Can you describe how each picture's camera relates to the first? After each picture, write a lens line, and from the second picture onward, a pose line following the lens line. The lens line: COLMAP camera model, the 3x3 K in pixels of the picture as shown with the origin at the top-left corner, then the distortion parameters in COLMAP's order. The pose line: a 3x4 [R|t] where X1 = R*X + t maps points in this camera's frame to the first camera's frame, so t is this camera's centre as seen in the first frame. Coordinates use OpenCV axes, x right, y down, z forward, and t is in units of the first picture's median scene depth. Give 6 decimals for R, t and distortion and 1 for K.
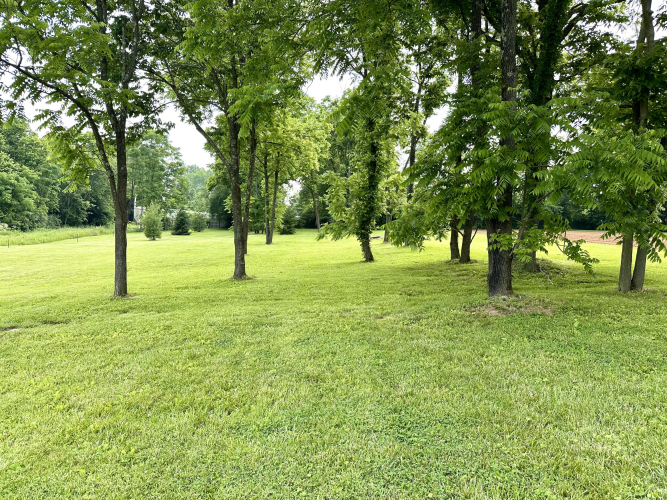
lens RADIAL K [[467.9, 0, 336.0], [0, 467.9, 251.8], [0, 0, 1]] dist [0.034619, -0.047180]
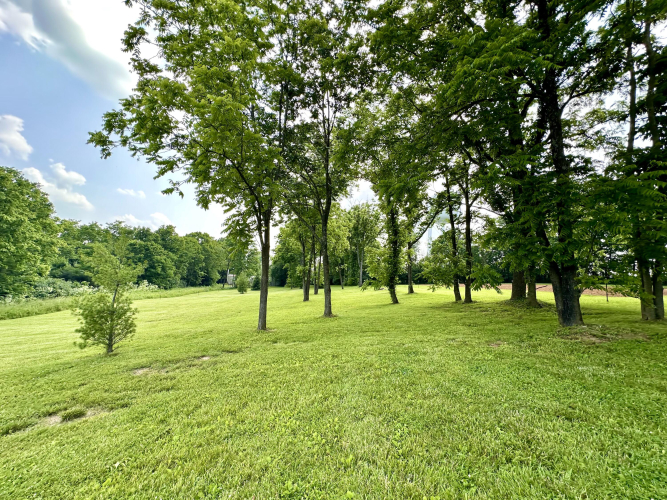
lens RADIAL K [[268.8, 0, 332.5], [0, 268.8, 248.4], [0, 0, 1]] dist [-0.007580, 0.001196]
pose [[0.999663, -0.021019, -0.015232, -0.089182], [0.017836, 0.982524, -0.185279, 0.000989], [0.018860, 0.184945, 0.982568, 0.054345]]
